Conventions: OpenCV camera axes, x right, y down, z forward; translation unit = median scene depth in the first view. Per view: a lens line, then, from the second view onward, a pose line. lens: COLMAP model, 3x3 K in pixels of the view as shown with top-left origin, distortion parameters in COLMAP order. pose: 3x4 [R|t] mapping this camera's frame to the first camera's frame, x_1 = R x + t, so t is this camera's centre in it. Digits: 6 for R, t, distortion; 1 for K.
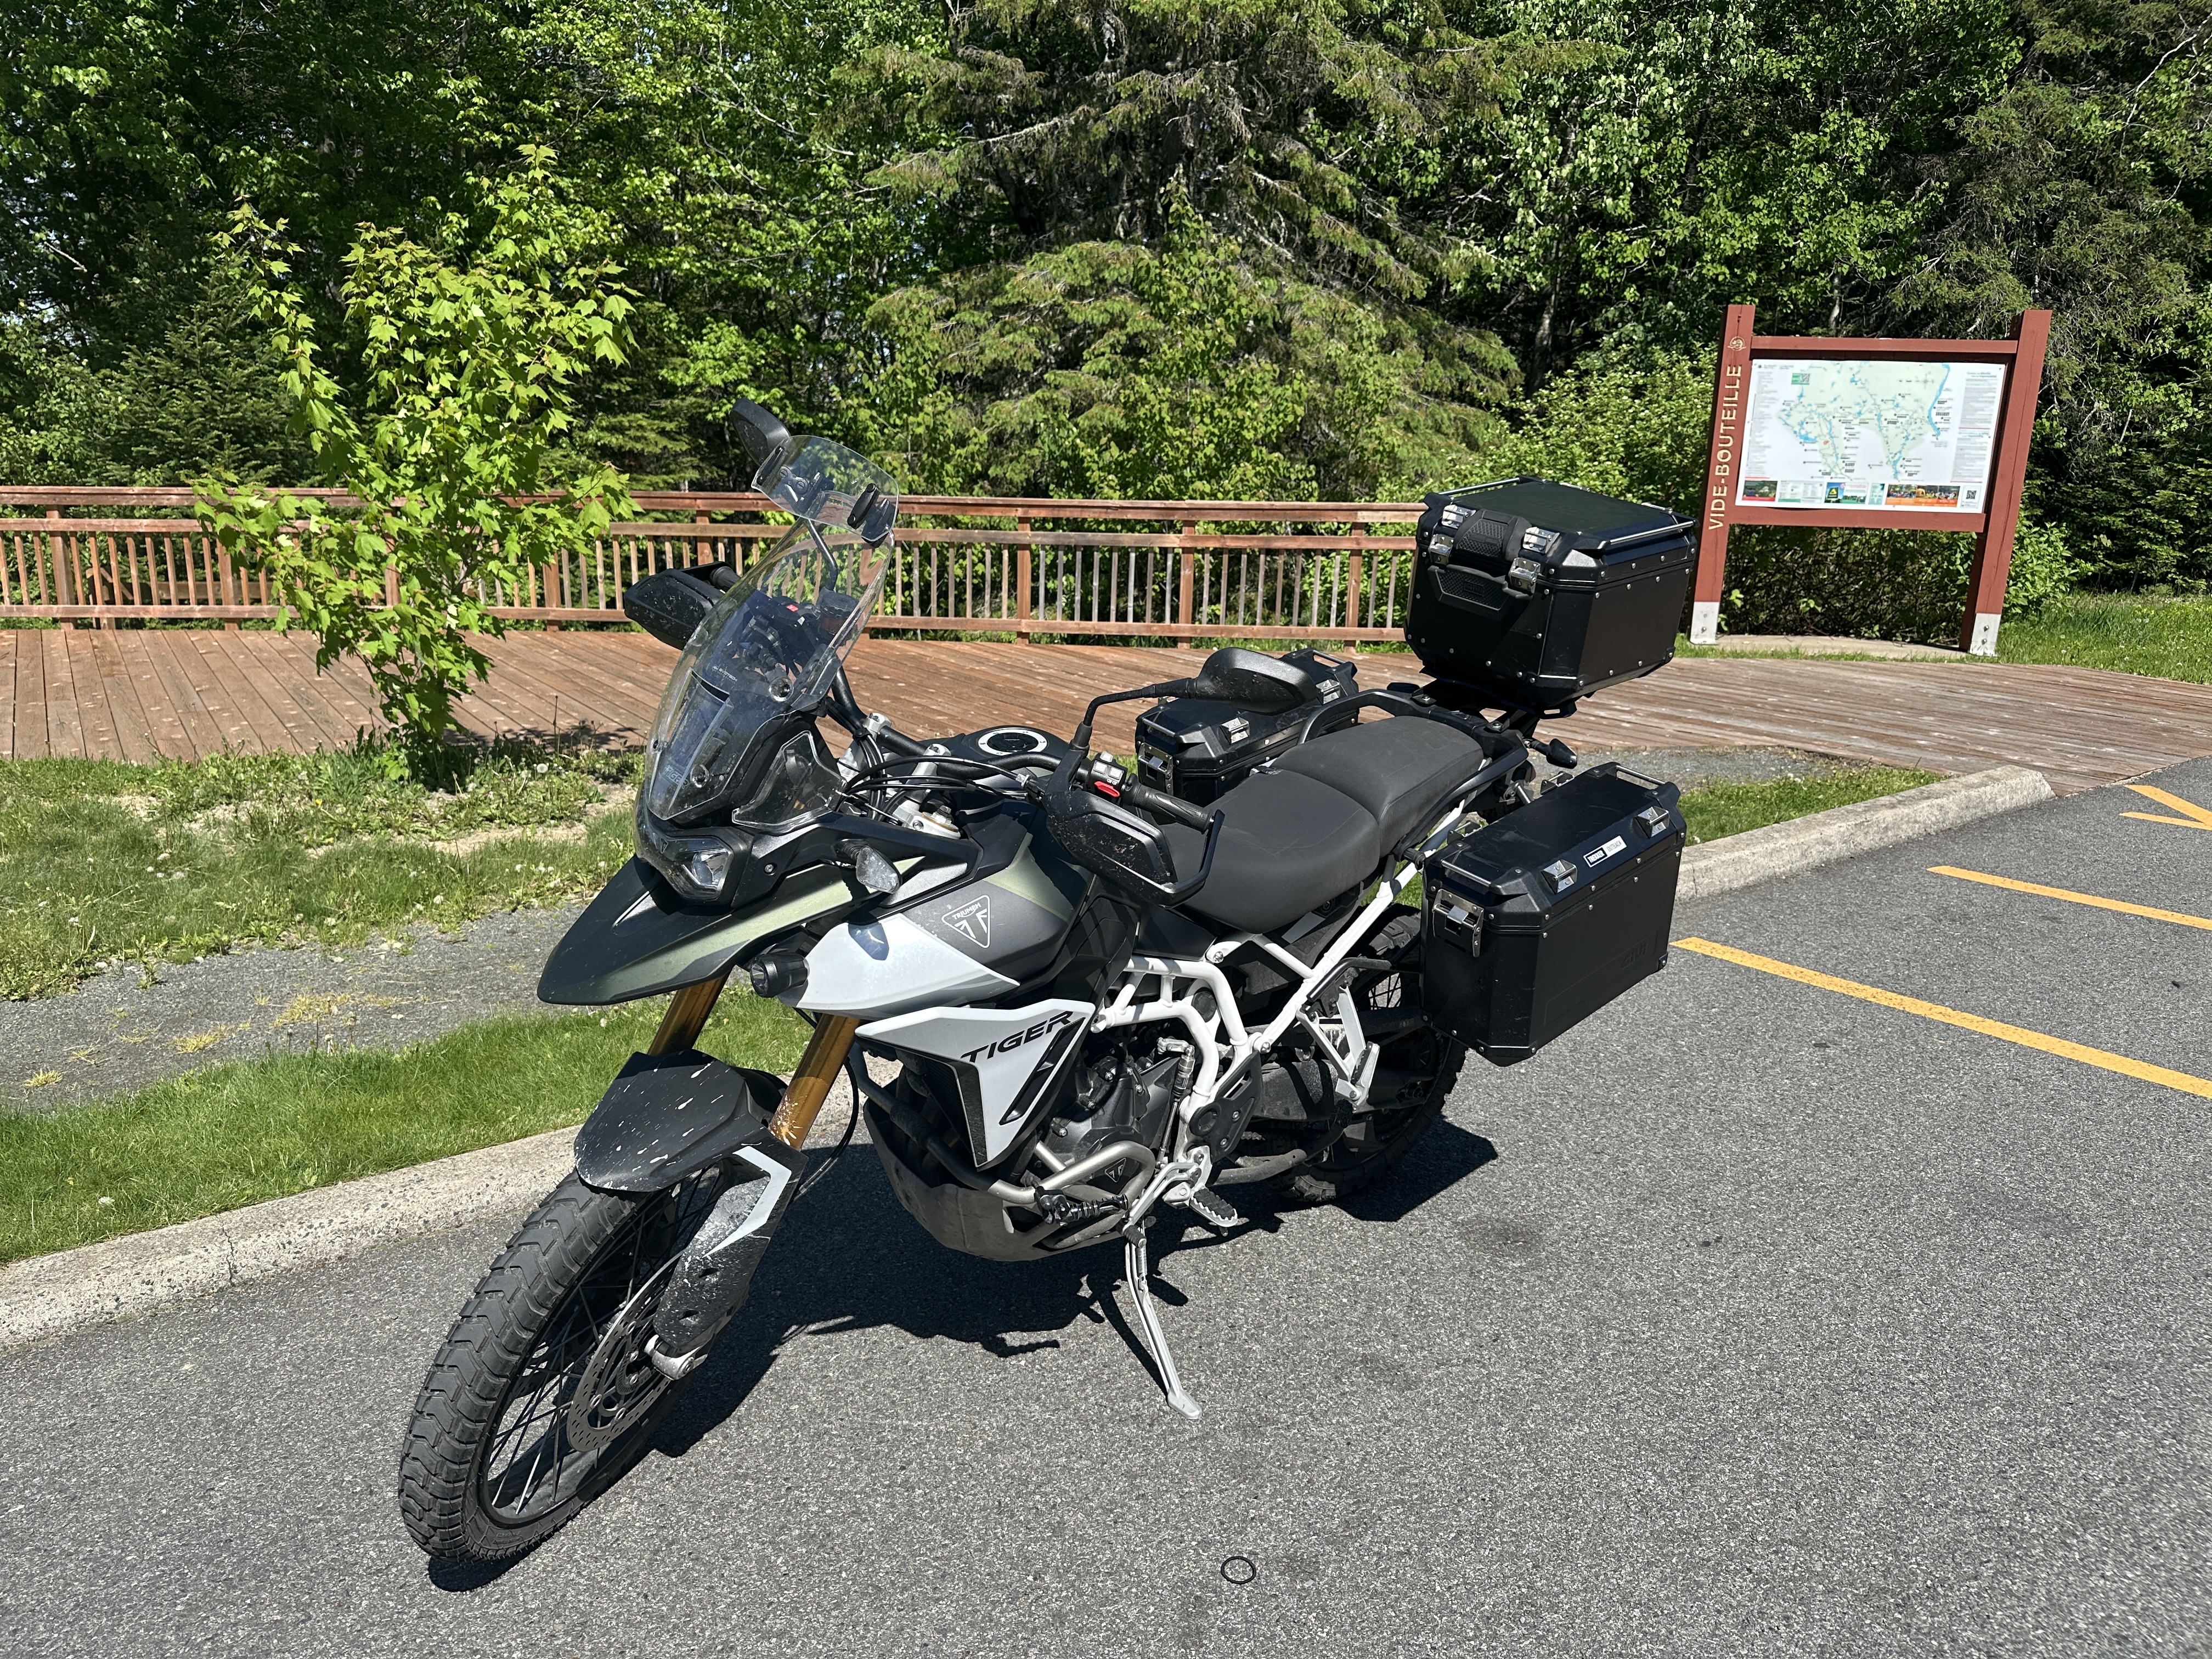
lens RADIAL K [[1548.0, 0, 1093.7], [0, 1548.0, 826.8], [0, 0, 1]] dist [0.050445, 0.000458]
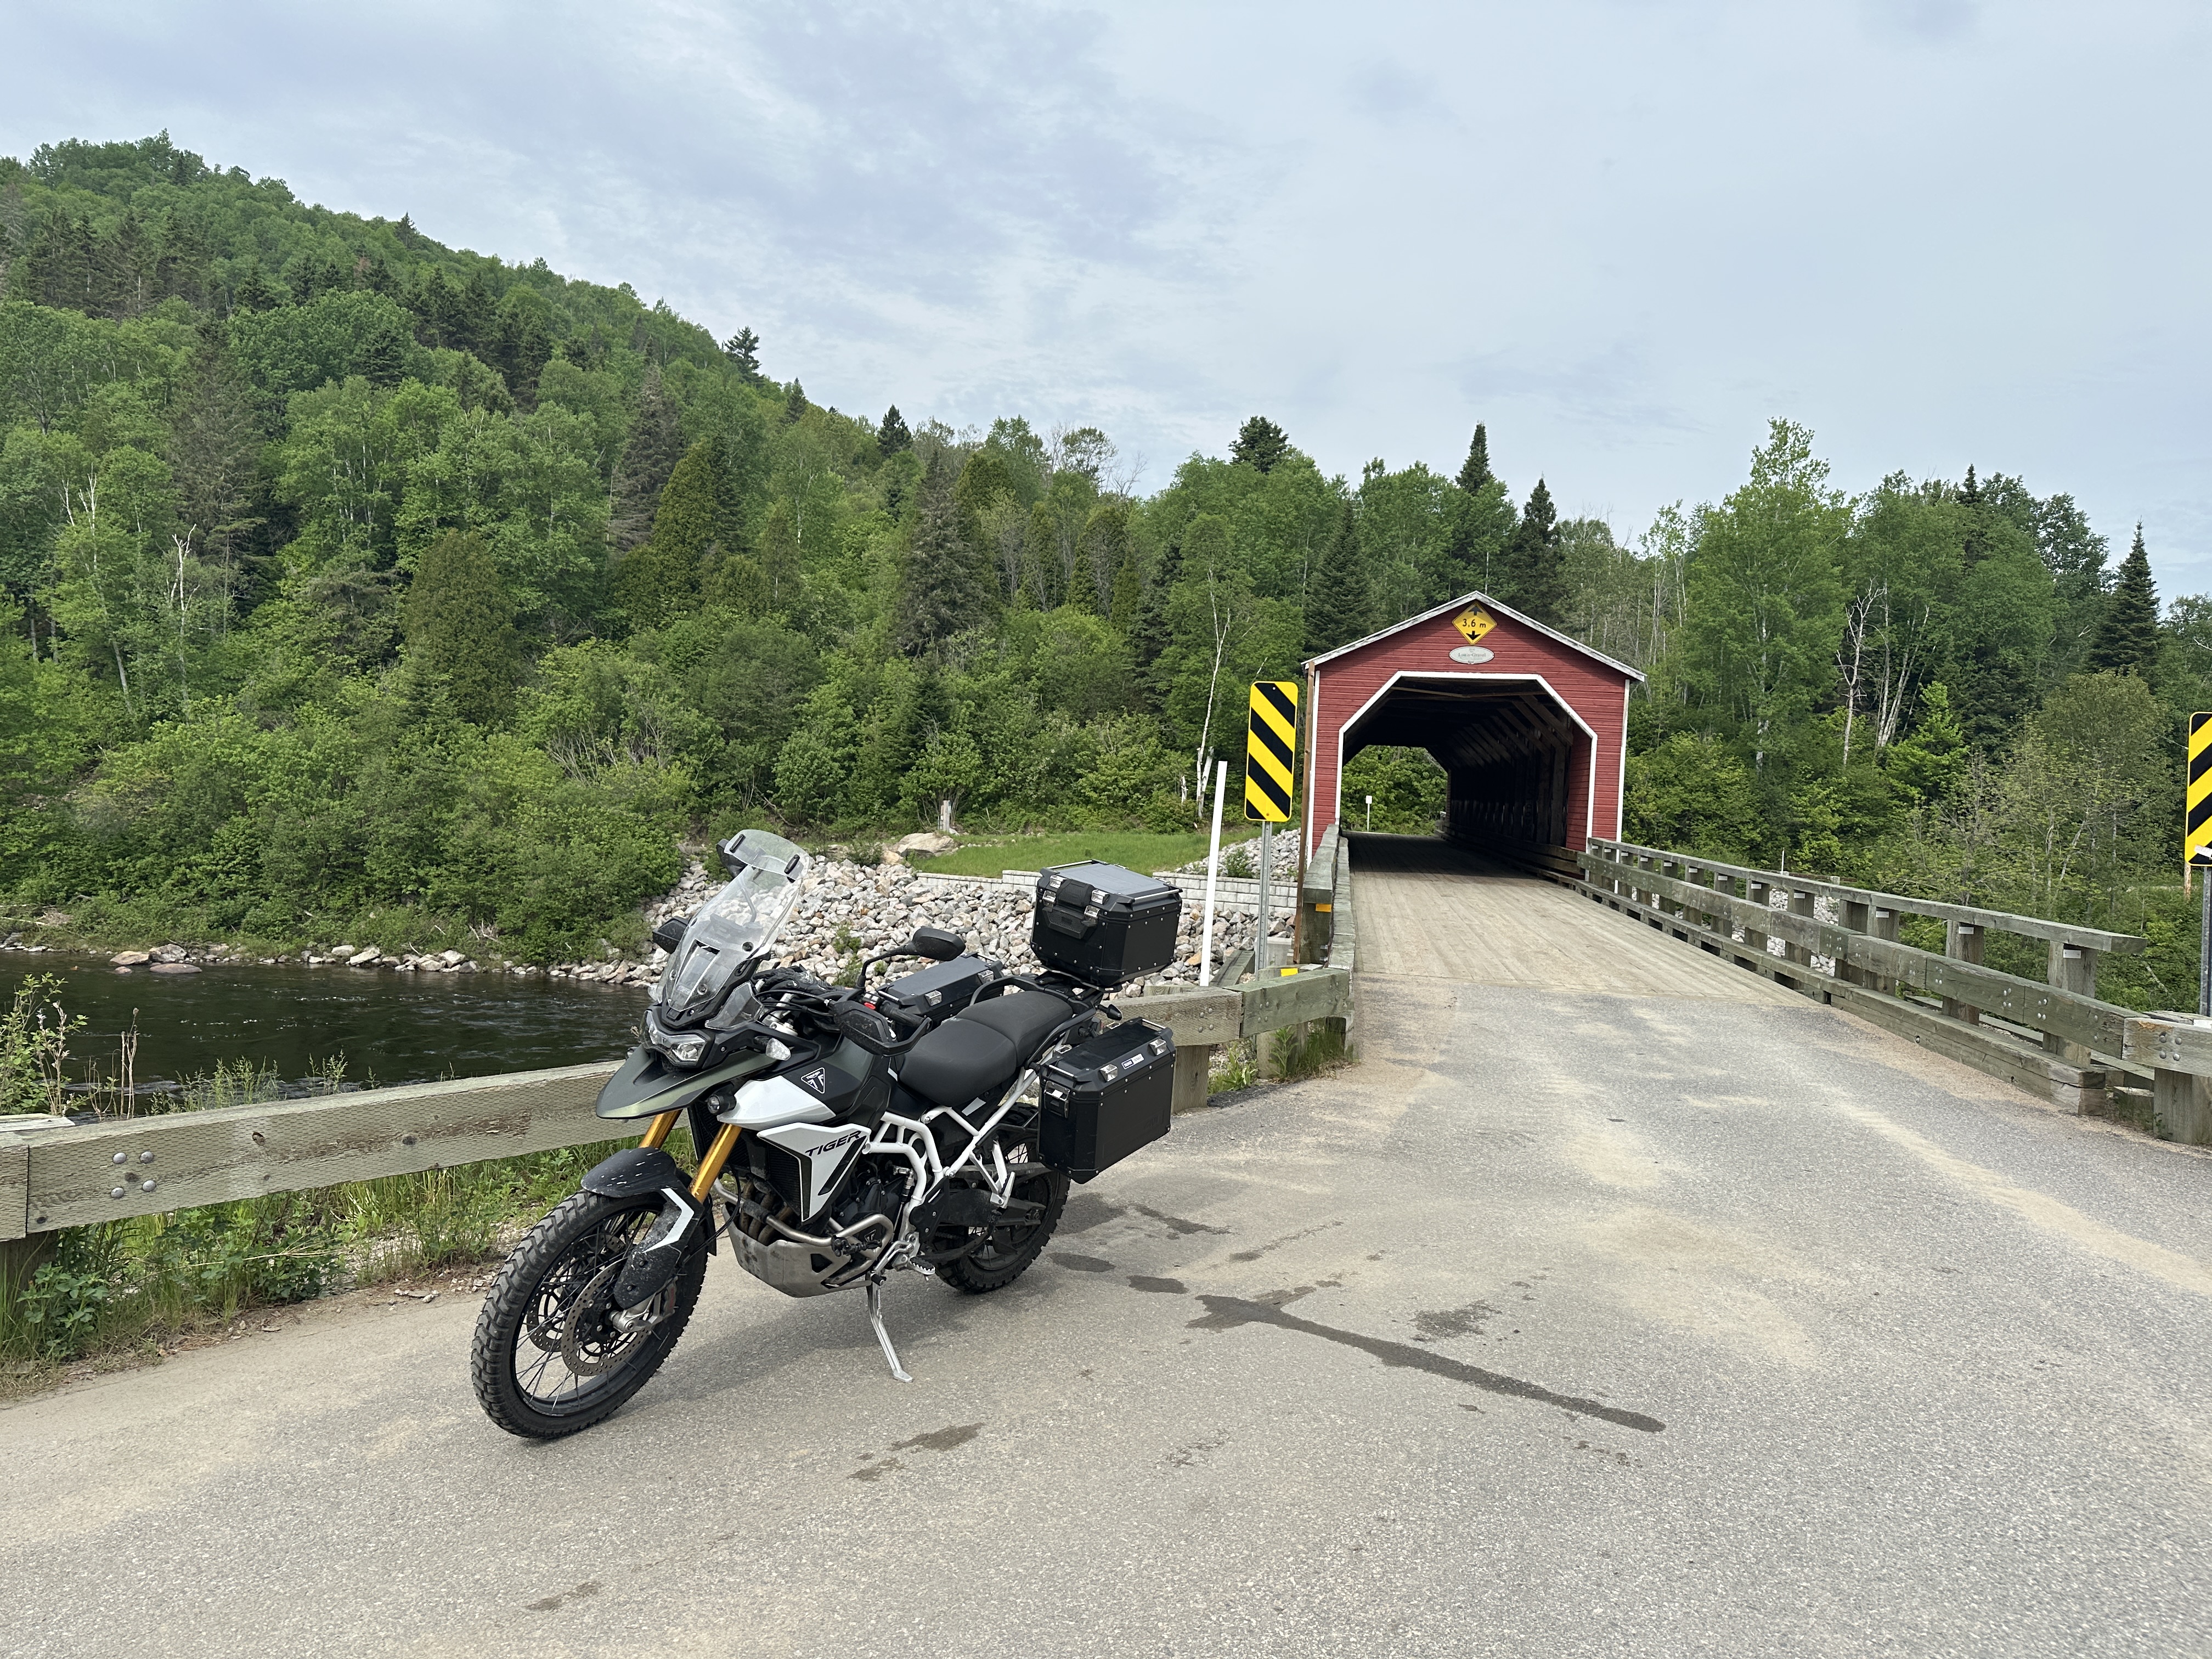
lens RADIAL K [[1548.0, 0, 1100.9], [0, 1548.0, 826.6], [0, 0, 1]] dist [0.050445, 0.000458]
pose [[0.973438, 0.044185, 0.224647, -0.144693], [0.001704, 0.979776, -0.200090, 0.110735], [-0.228945, 0.195158, 0.953676, -0.836281]]
